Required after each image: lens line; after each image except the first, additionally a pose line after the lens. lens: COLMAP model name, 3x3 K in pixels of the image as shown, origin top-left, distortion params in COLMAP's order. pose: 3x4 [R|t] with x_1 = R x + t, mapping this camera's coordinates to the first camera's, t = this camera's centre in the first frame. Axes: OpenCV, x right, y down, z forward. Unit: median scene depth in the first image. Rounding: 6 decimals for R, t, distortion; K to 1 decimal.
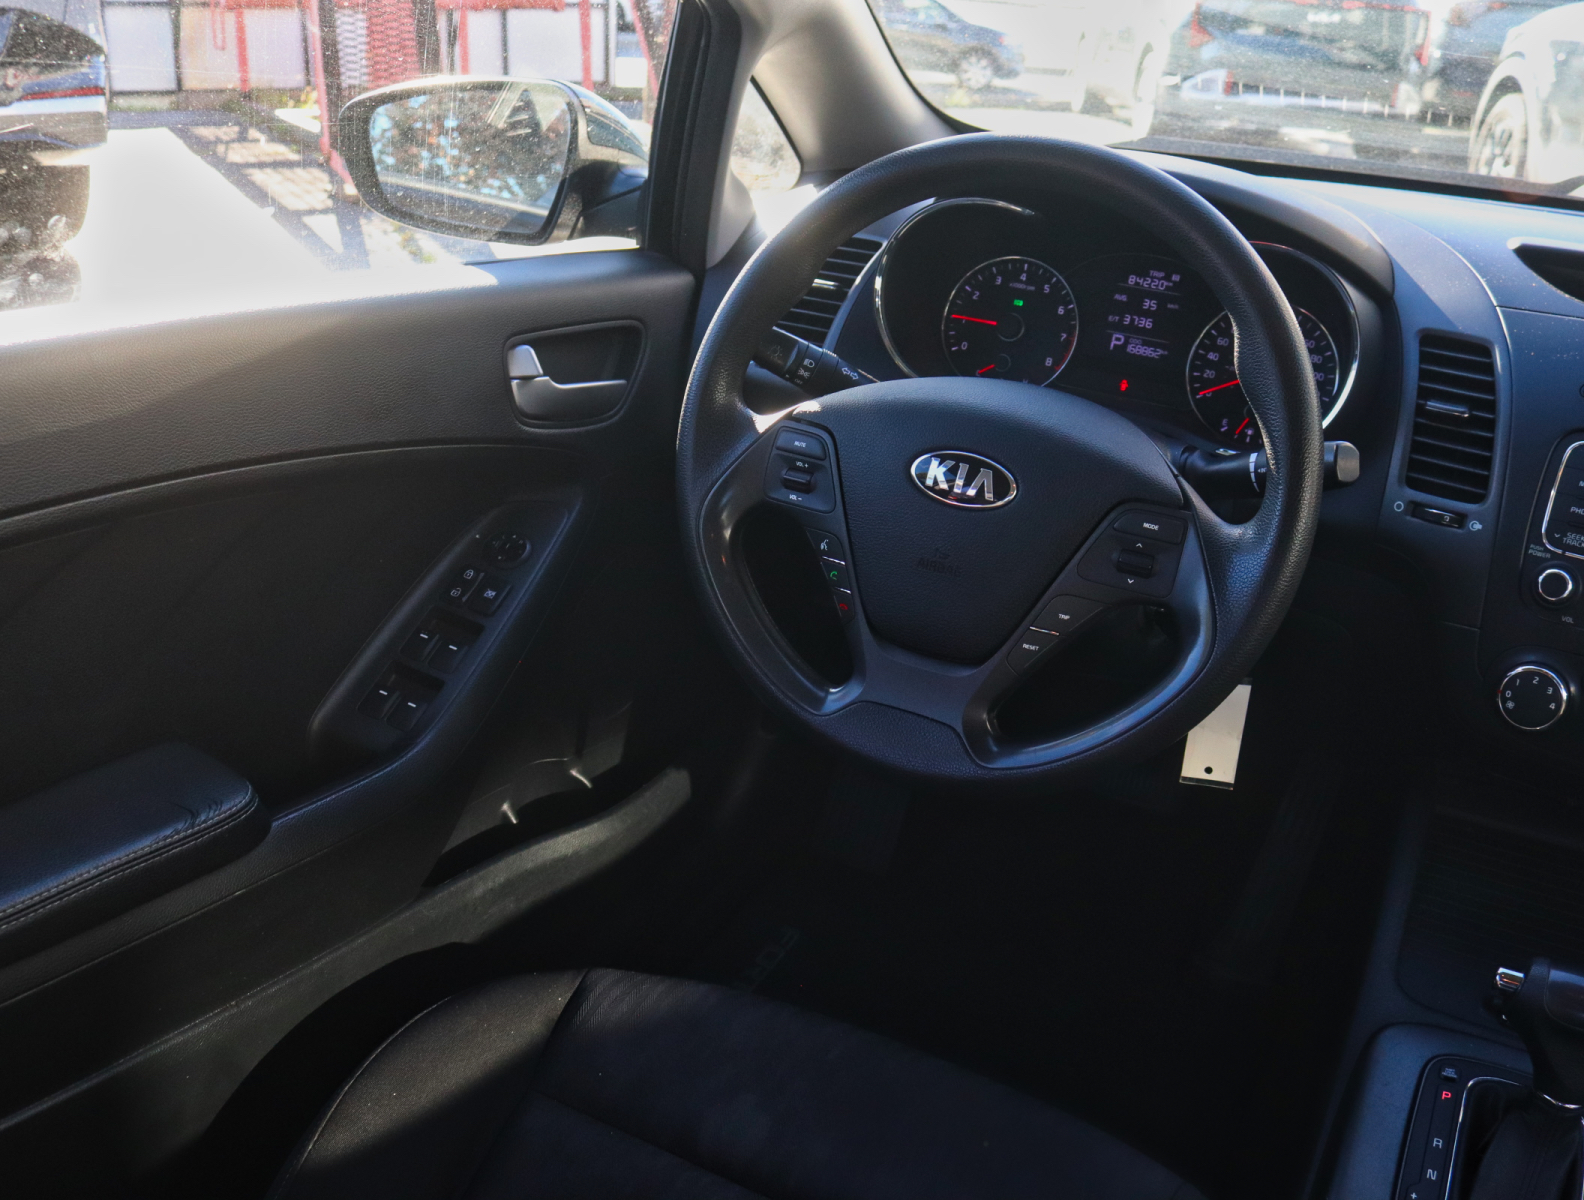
lens RADIAL K [[1498.8, 0, 784.0], [0, 1498.8, 591.9], [0, 0, 1]] dist [-0.152146, 0.123880]
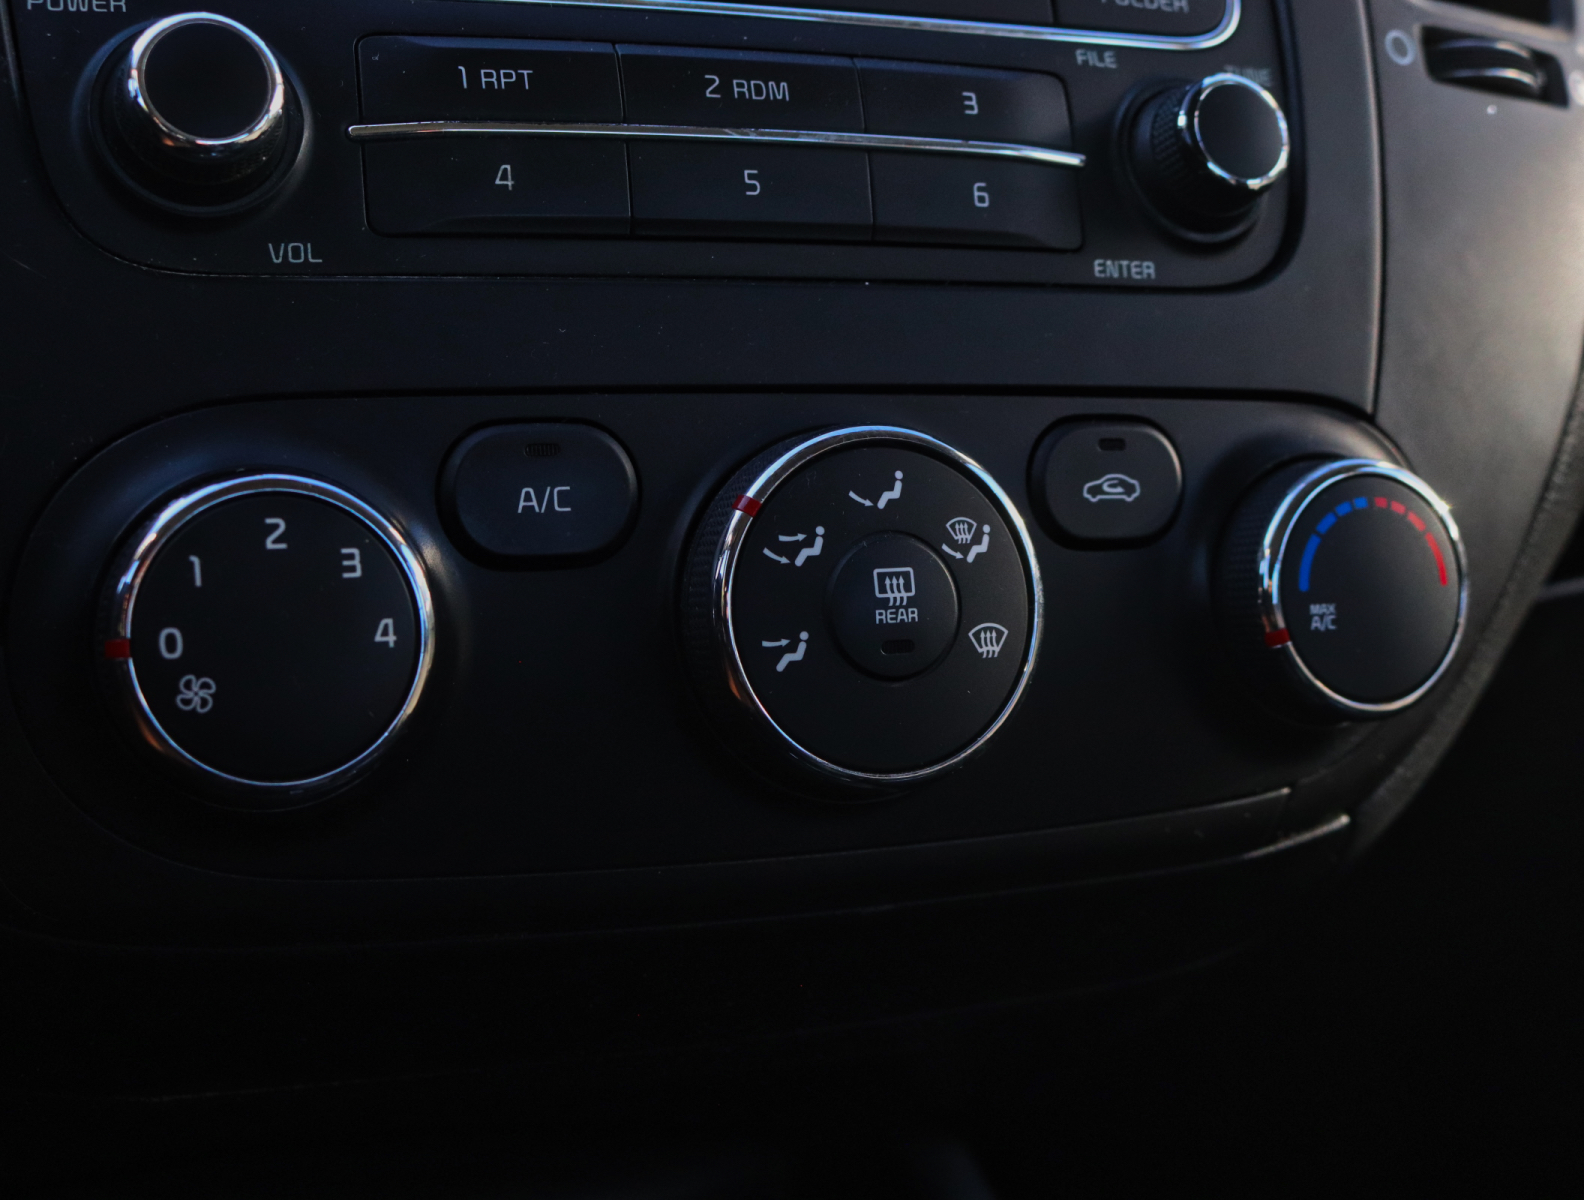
lens RADIAL K [[2079.4, 0, 792.0], [0, 2079.4, 600.0], [0, 0, 1]] dist [-0.111137, 0.105194]
pose [[0.528012, -0.165857, 0.832884, 0.255396], [0.328248, 0.944379, -0.020035, 0.079585], [-0.783235, 0.283971, 0.553085, 0.635893]]
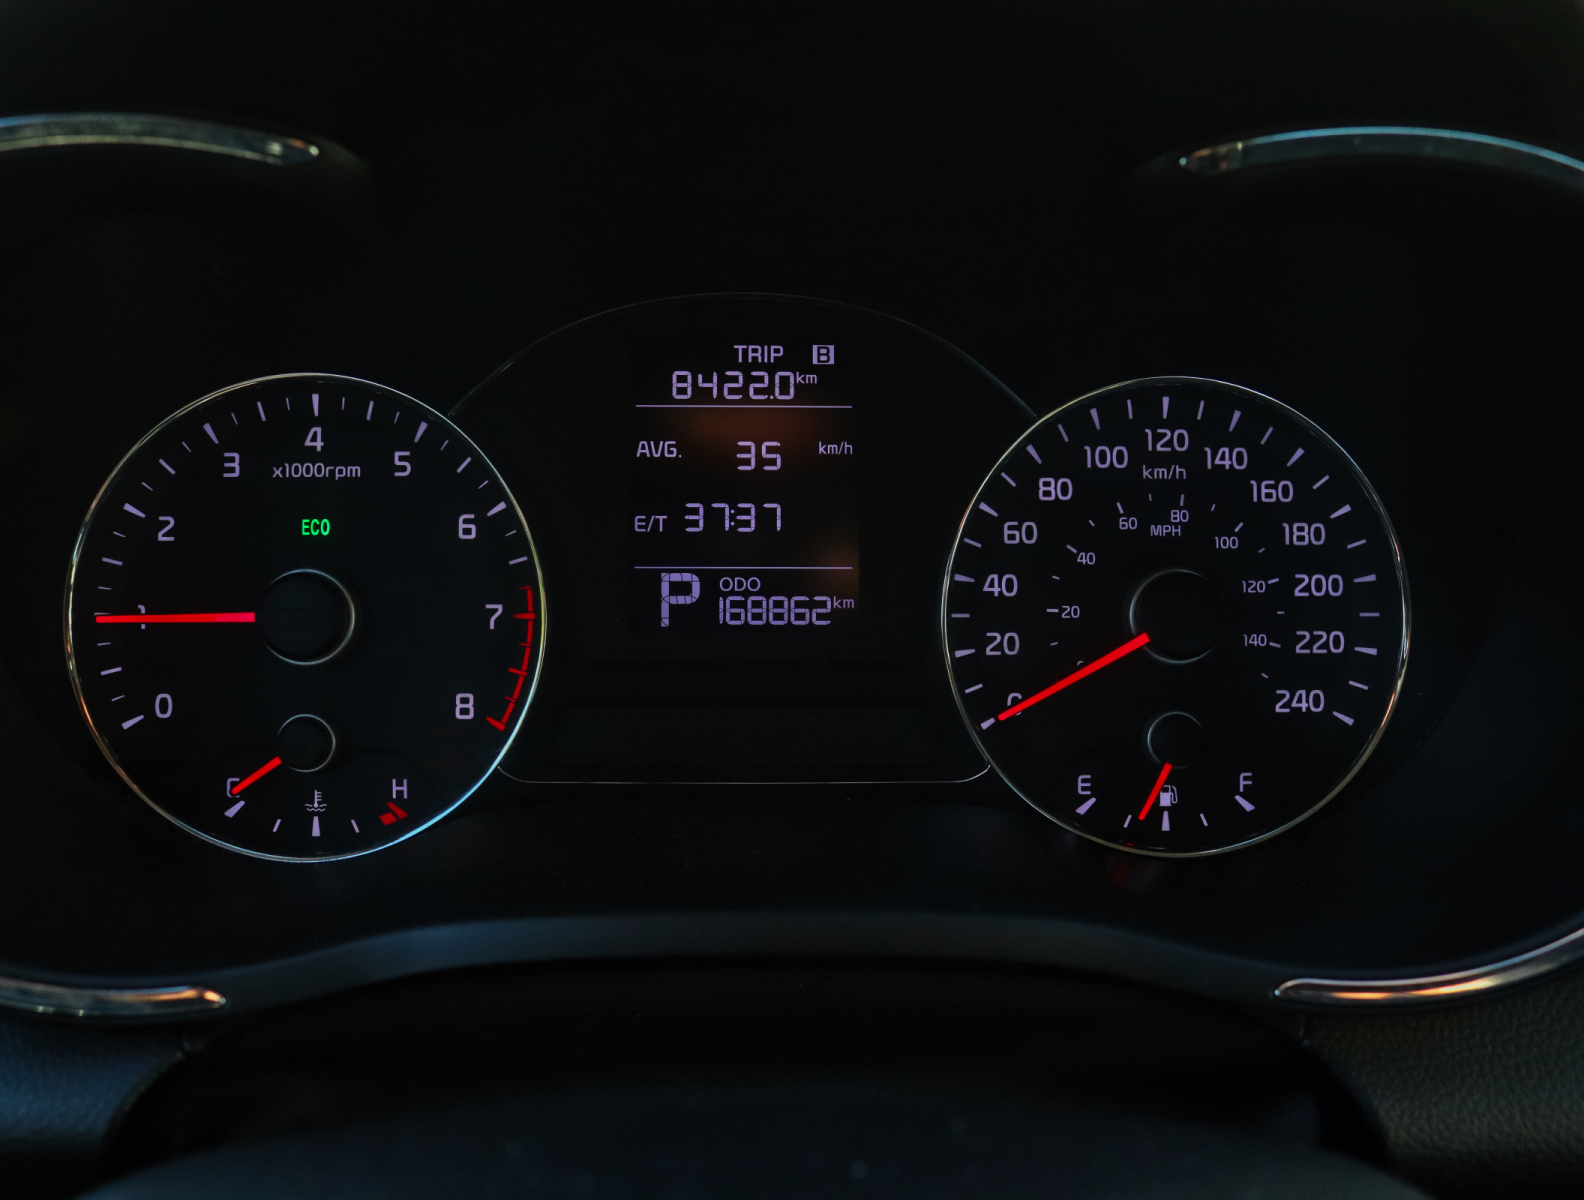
lens RADIAL K [[1498.8, 0, 784.0], [0, 1498.8, 591.9], [0, 0, 1]] dist [-0.152146, 0.123880]
pose [[0.875294, -0.209857, 0.435684, 0.116252], [0.239201, 0.970884, -0.012909, -0.167067], [-0.420290, 0.115515, 0.900007, 0.747263]]
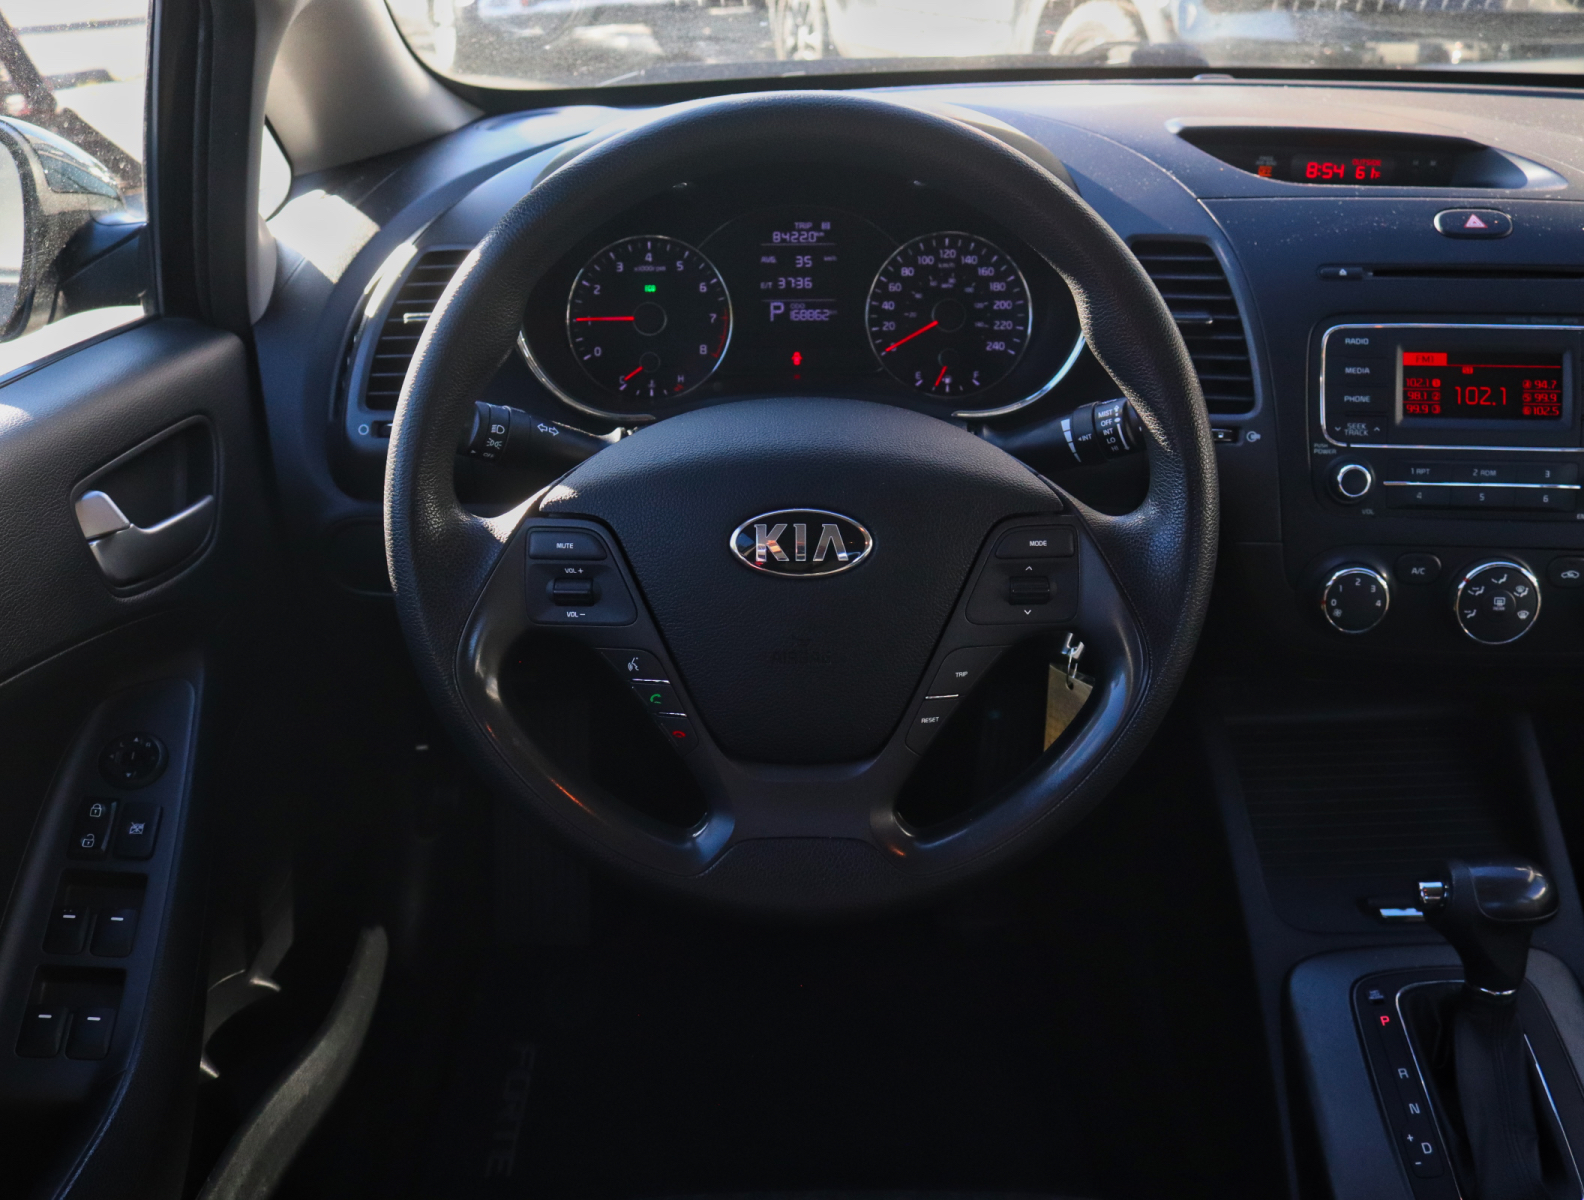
lens RADIAL K [[1478.1, 0, 784.3], [0, 1478.1, 592.0], [0, 0, 1]] dist [-0.145226, 0.106413]
pose [[0.885852, -0.270497, 0.376959, -0.145716], [0.250185, 0.962716, 0.102890, -0.101579], [-0.390735, 0.003164, 0.920498, 0.214745]]
